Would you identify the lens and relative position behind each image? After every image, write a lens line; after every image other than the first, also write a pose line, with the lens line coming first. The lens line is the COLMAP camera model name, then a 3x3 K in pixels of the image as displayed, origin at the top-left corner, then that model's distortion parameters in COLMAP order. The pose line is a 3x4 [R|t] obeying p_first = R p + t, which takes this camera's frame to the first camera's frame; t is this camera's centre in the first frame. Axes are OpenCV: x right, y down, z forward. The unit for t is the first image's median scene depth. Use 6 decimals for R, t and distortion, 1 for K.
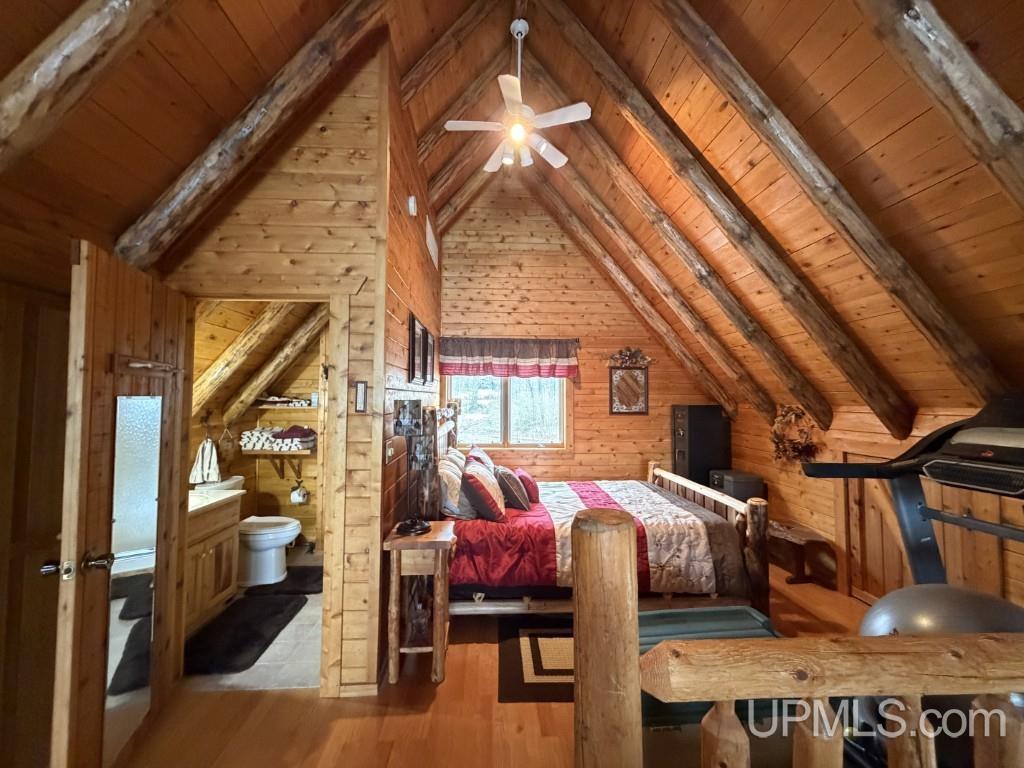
lens RADIAL K [[411.8, 0, 512.0], [0, 411.8, 384.0], [0, 0, 1]] dist [0.000819, 0.000106]
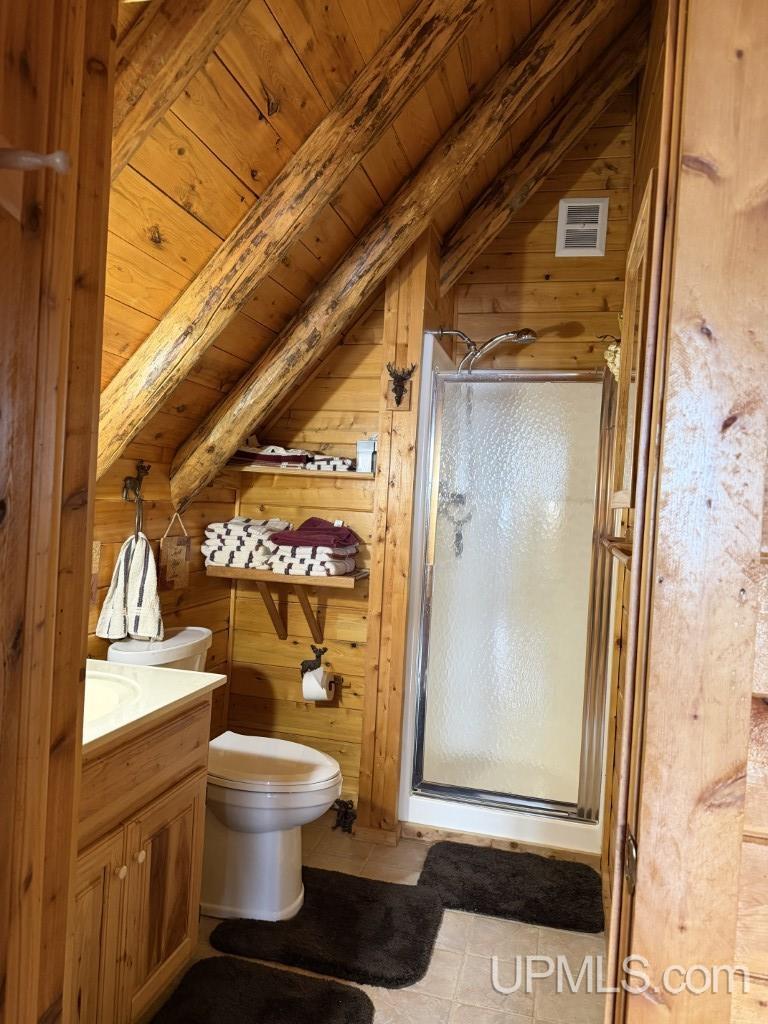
lens RADIAL K [[721.6, 0, 384.0], [0, 721.6, 512.0], [0, 0, 1]] dist [0.134537, -0.191054]
pose [[0.953042, 0.050572, -0.298586, -0.270340], [-0.037527, 0.998080, 0.049267, 0.063482], [0.300505, -0.035749, 0.953110, 0.356408]]
